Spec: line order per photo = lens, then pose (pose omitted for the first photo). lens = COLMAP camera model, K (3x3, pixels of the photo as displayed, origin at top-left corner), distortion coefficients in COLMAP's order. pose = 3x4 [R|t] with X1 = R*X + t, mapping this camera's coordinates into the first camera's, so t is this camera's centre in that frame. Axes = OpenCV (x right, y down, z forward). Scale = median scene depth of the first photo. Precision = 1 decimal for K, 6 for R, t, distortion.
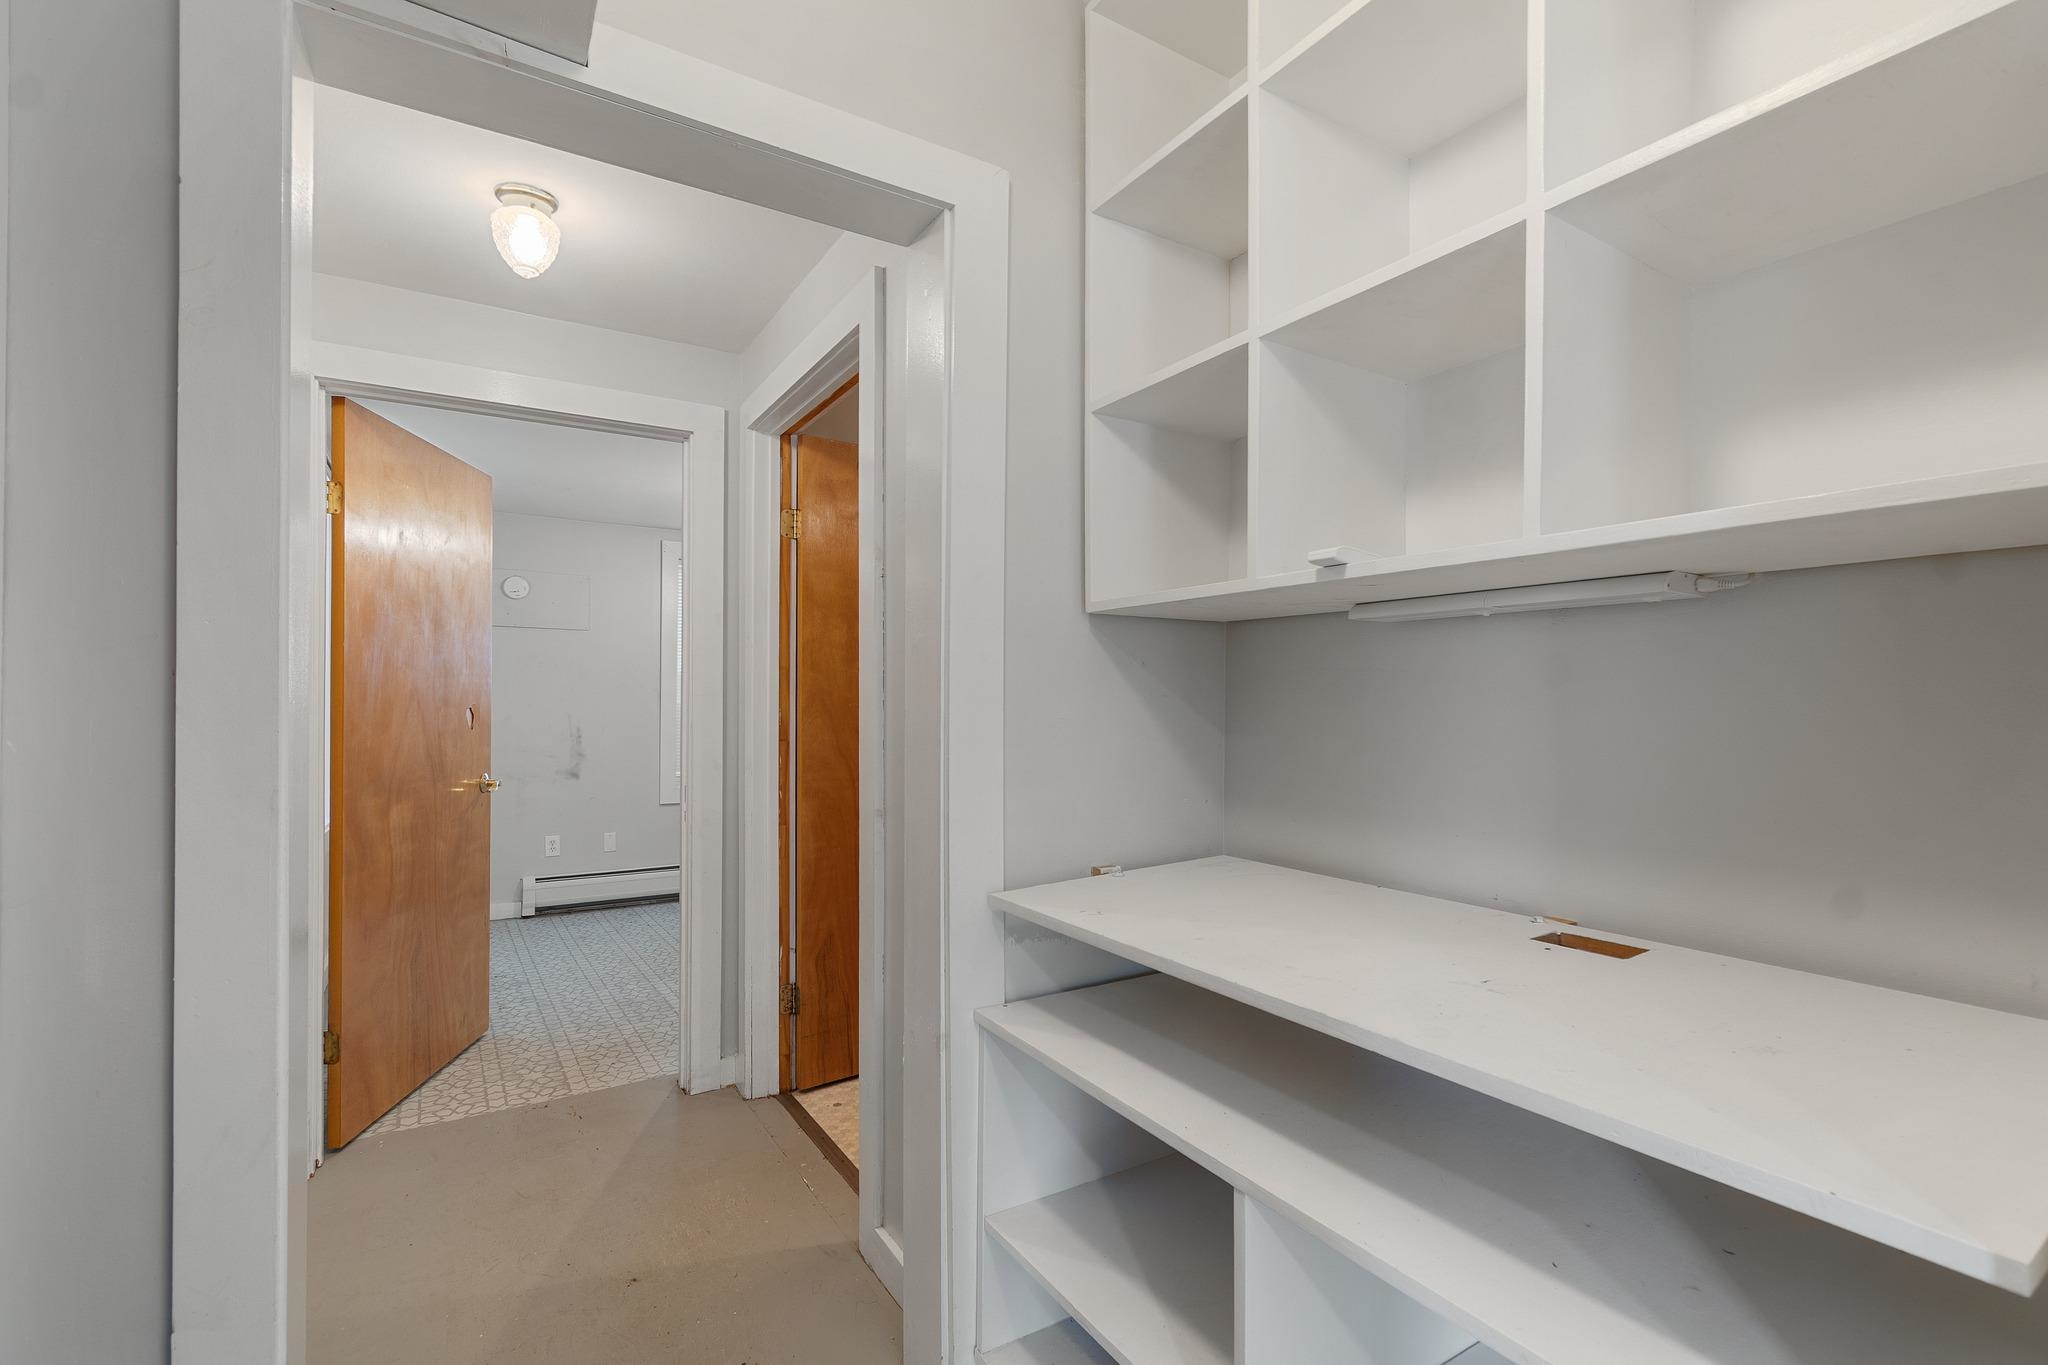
lens RADIAL K [[908.6, 0, 1014.8], [0, 908.6, 696.2], [0, 0, 1]] dist [0.003901, -0.002124]
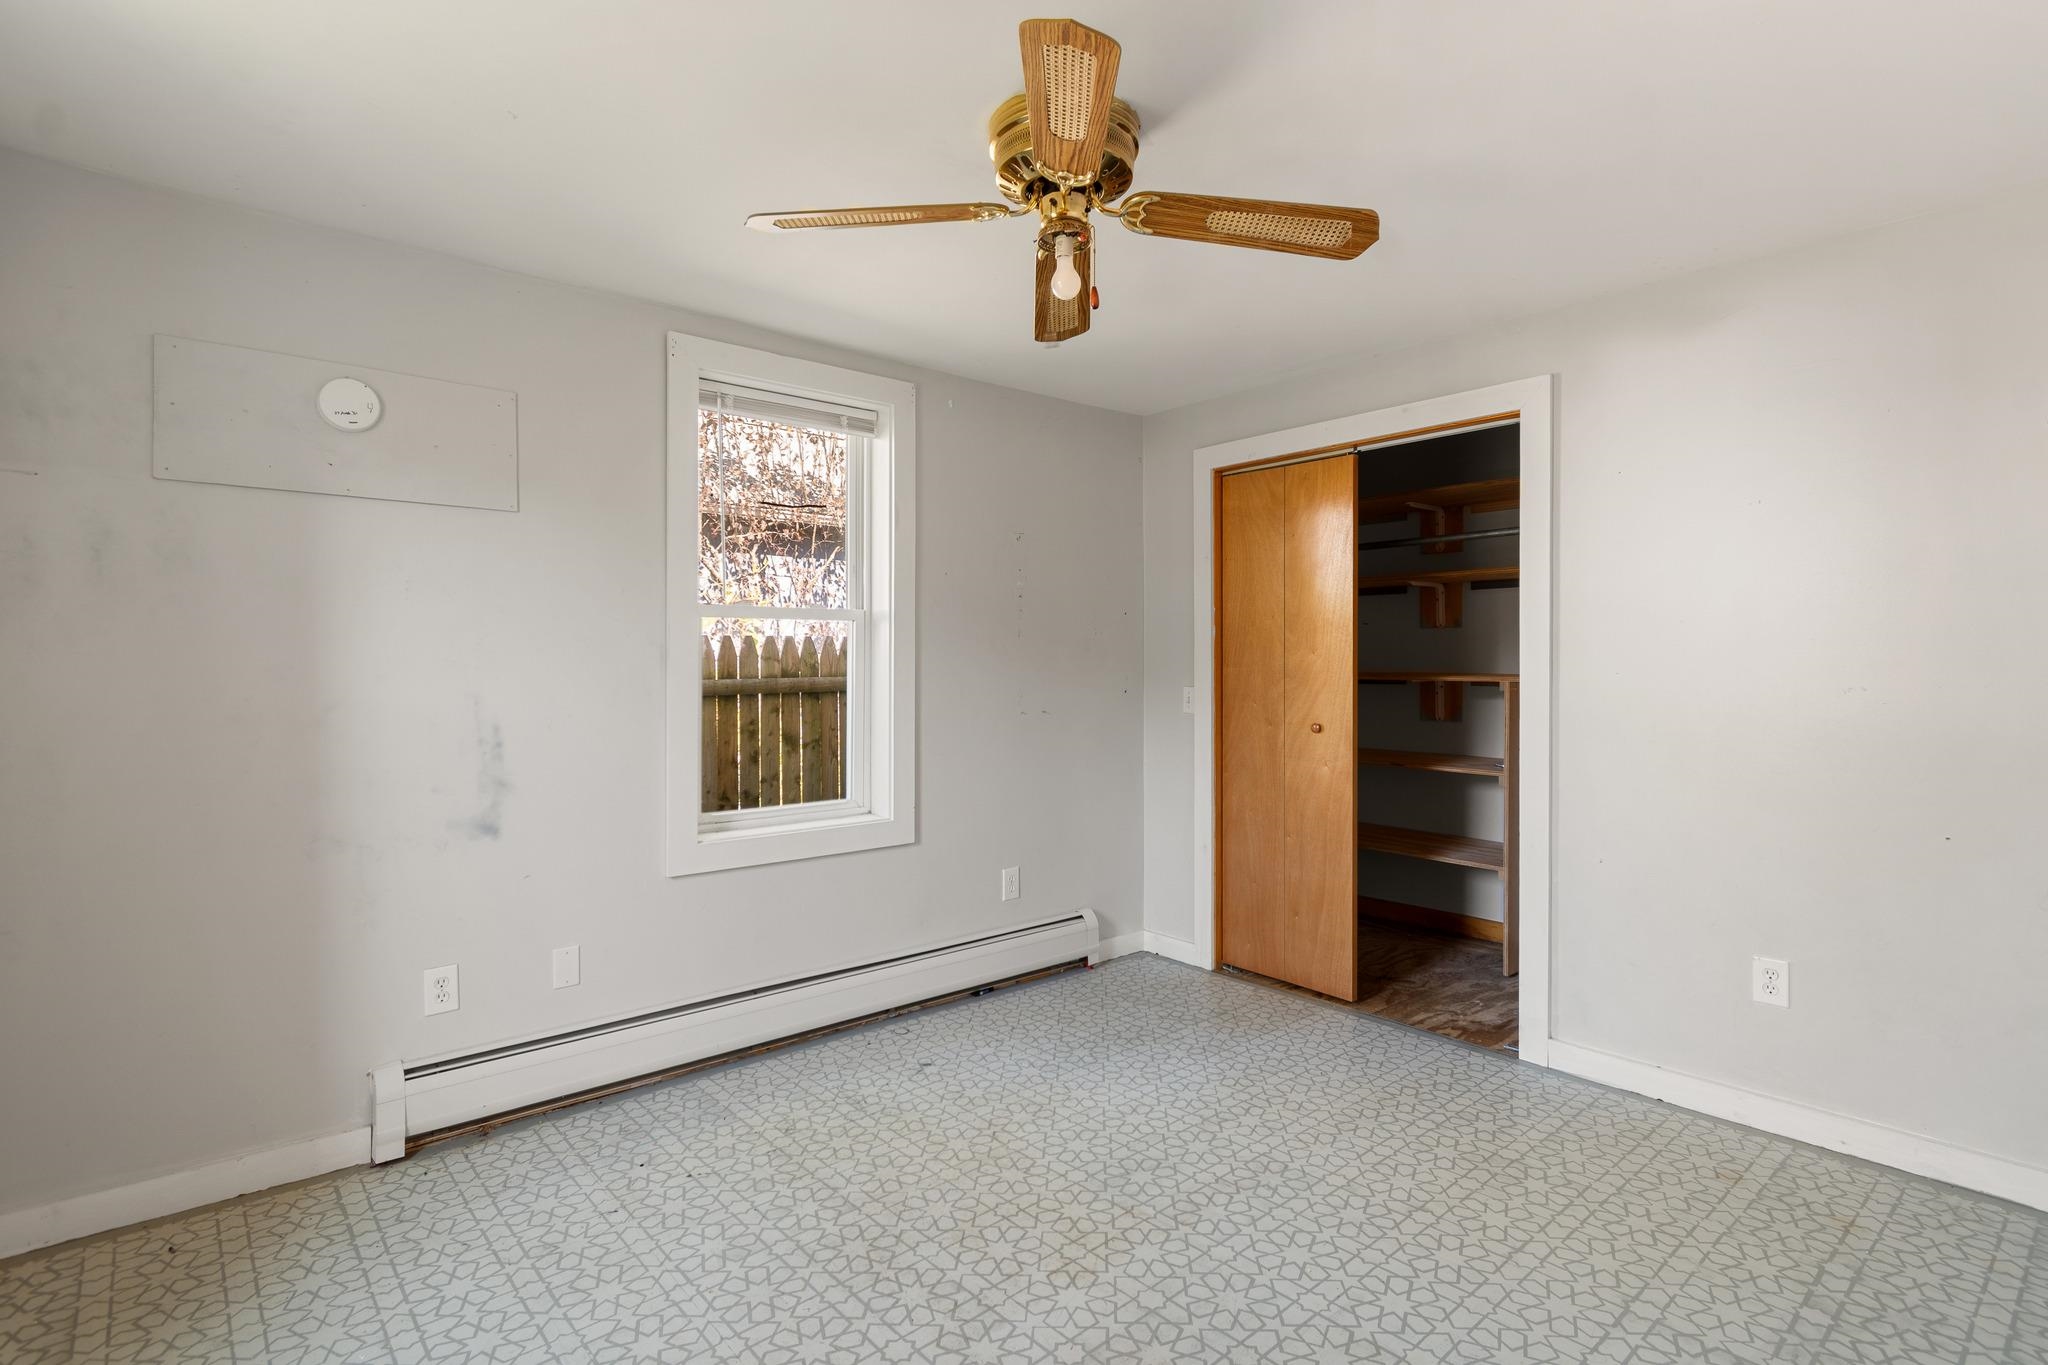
lens RADIAL K [[990.5, 0, 1028.6], [0, 990.5, 668.8], [0, 0, 1]] dist [0.003388, 0.000118]
pose [[0.986180, -0.003721, 0.165637, -0.308539], [0.002007, 0.999943, 0.010513, 0.001857], [-0.165666, -0.010035, 0.986131, 0.480998]]
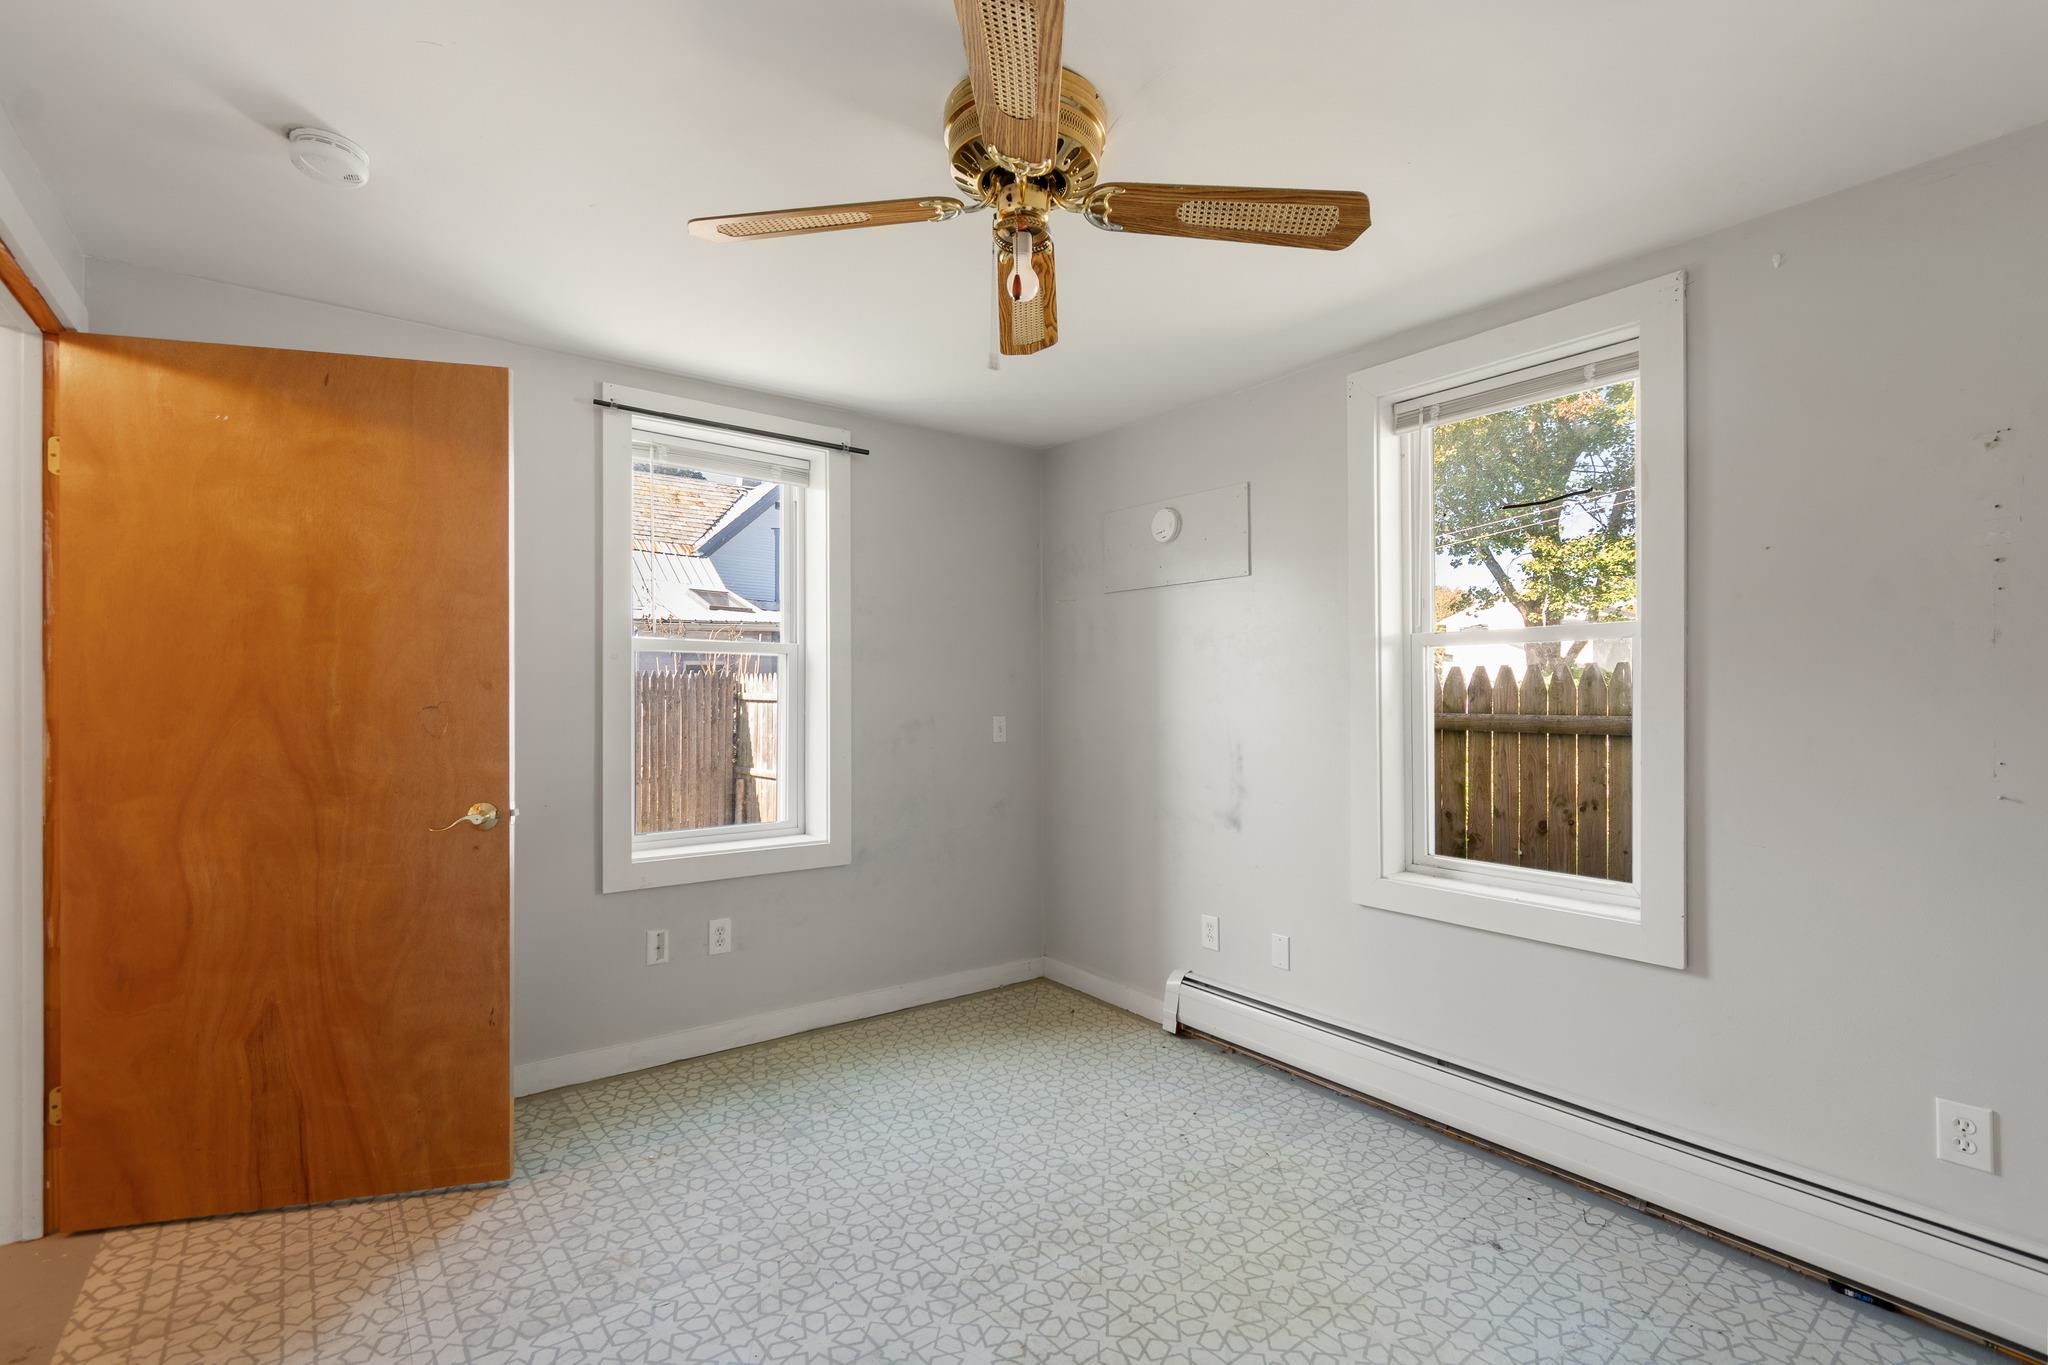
lens RADIAL K [[908.6, 0, 1020.5], [0, 908.6, 693.1], [0, 0, 1]] dist [0.003901, -0.002124]
pose [[0.120786, -0.001615, -0.992677, 0.091246], [0.005894, 0.999982, -0.000910, 0.002155], [0.992661, -0.005741, 0.120794, 0.814011]]
